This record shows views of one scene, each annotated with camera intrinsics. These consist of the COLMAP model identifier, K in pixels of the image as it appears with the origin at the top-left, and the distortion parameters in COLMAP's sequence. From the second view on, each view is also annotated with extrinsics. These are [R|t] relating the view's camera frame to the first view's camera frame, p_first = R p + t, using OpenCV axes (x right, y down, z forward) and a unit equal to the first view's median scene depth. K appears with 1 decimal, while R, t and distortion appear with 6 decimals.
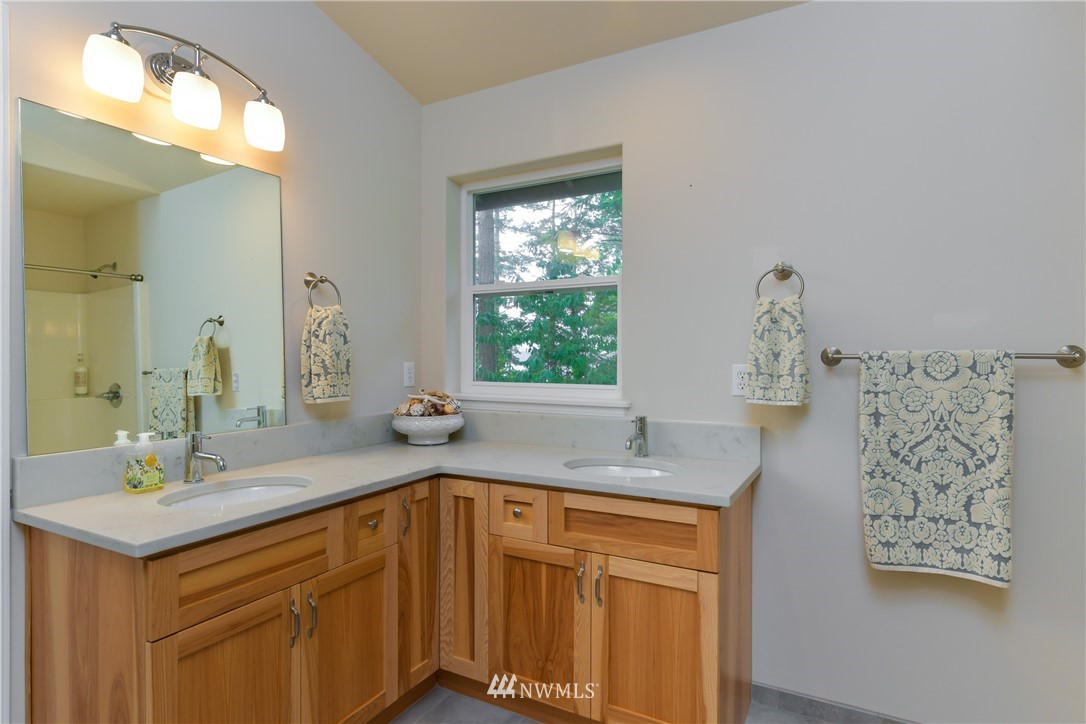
lens RADIAL K [[594.3, 0, 538.6], [0, 594.3, 366.0], [0, 0, 1]] dist [0.010169, -0.000360]
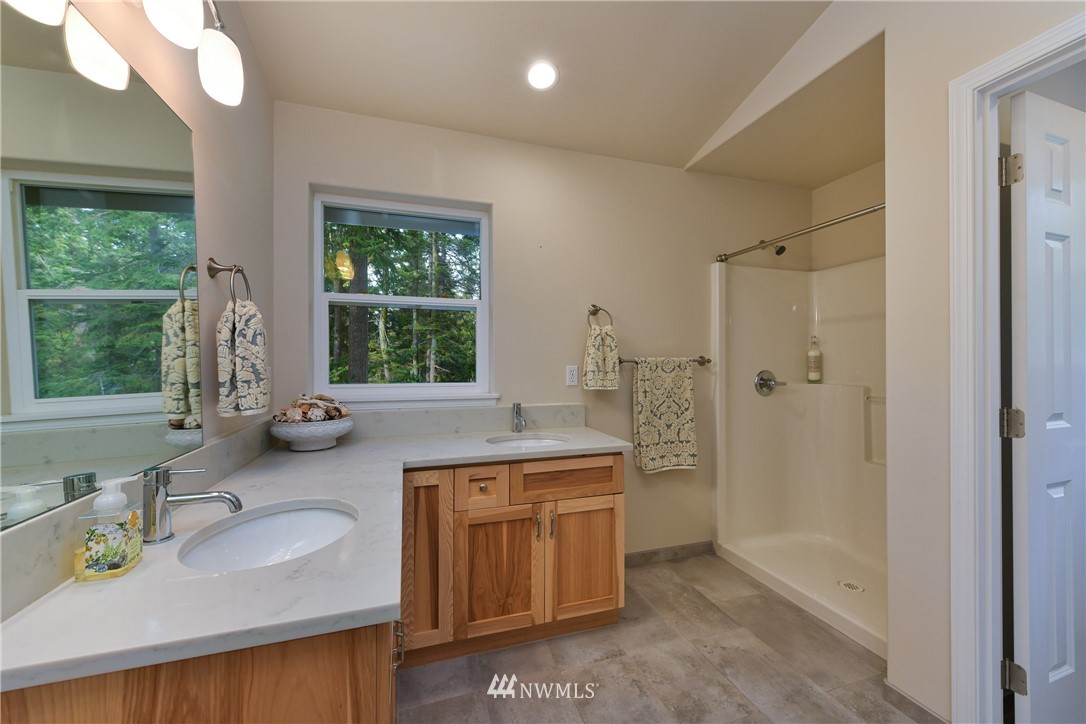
lens RADIAL K [[422.6, 0, 543.3], [0, 422.6, 367.2], [0, 0, 1]] dist [0.000035, -0.000461]
pose [[0.674592, -0.008288, 0.738144, -0.633996], [0.014702, 0.999889, -0.002210, 0.002117], [-0.738044, 0.012343, 0.674639, 0.337242]]
